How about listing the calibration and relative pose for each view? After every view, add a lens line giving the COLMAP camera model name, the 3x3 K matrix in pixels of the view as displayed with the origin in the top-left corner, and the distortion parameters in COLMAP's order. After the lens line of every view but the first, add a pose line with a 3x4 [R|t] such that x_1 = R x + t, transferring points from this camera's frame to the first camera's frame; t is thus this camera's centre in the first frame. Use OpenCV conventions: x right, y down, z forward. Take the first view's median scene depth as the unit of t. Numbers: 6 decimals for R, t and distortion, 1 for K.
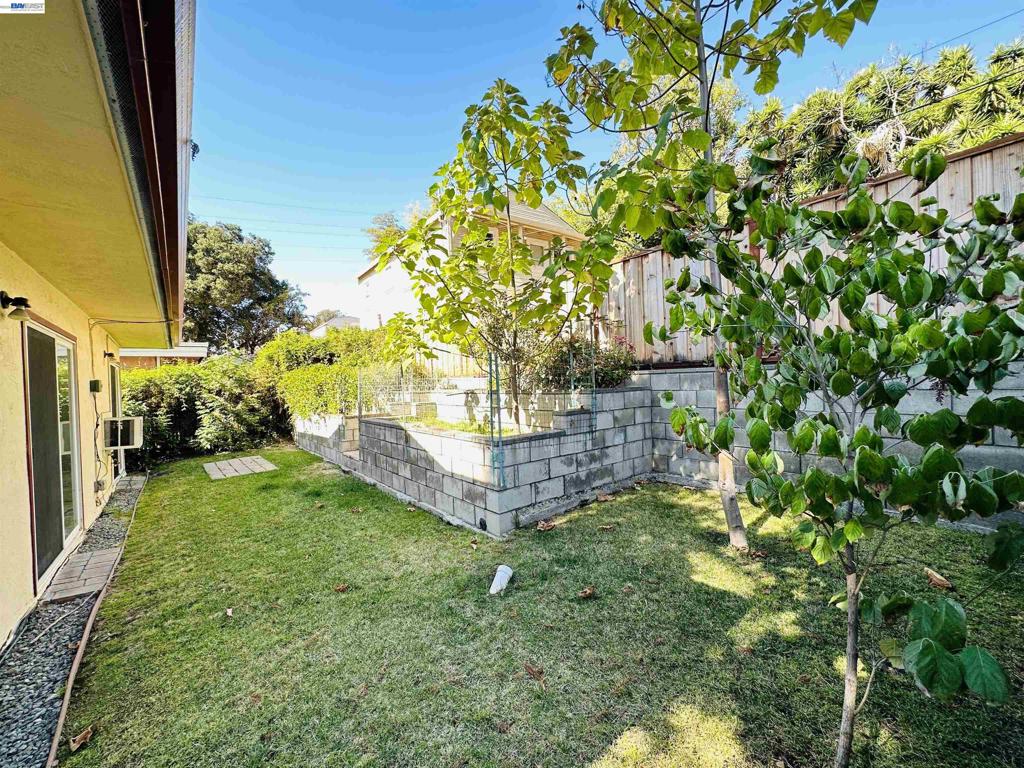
lens RADIAL K [[409.4, 0, 512.0], [0, 409.4, 384.0], [0, 0, 1]] dist [-0.001120, -0.000069]
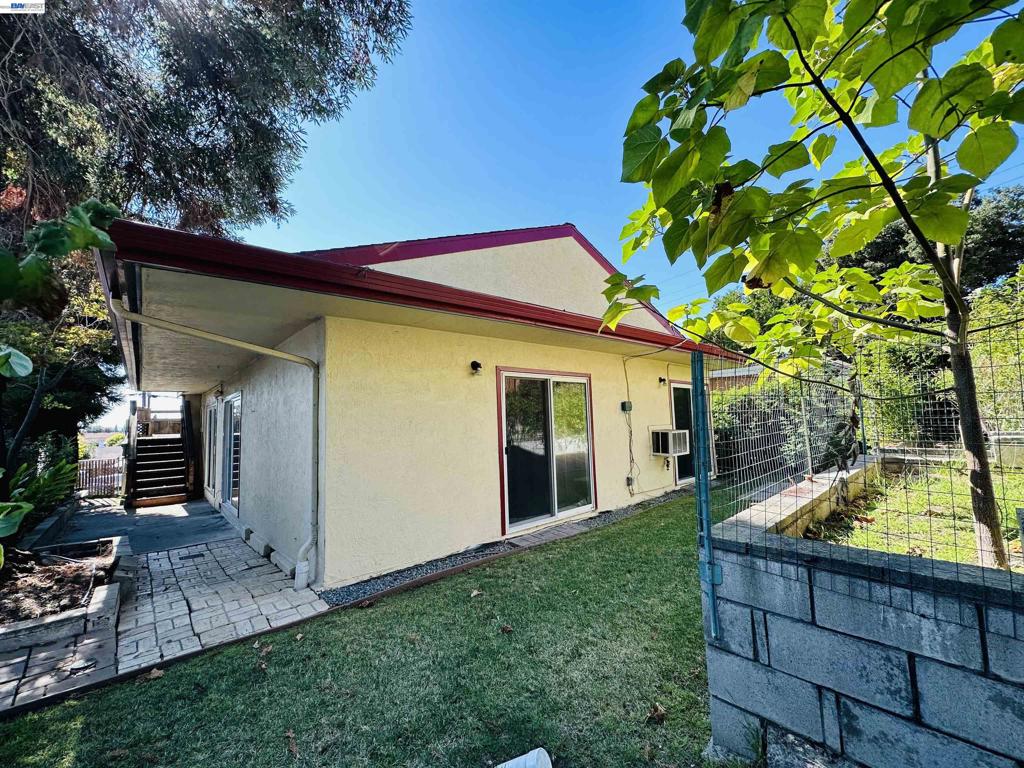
lens RADIAL K [[409.4, 0, 512.0], [0, 409.4, 384.0], [0, 0, 1]] dist [-0.001120, -0.000069]
pose [[0.063215, -0.044605, -0.997003, 0.483251], [0.022384, 0.998813, -0.043267, -0.026787], [0.997749, -0.019582, 0.064138, 0.824155]]
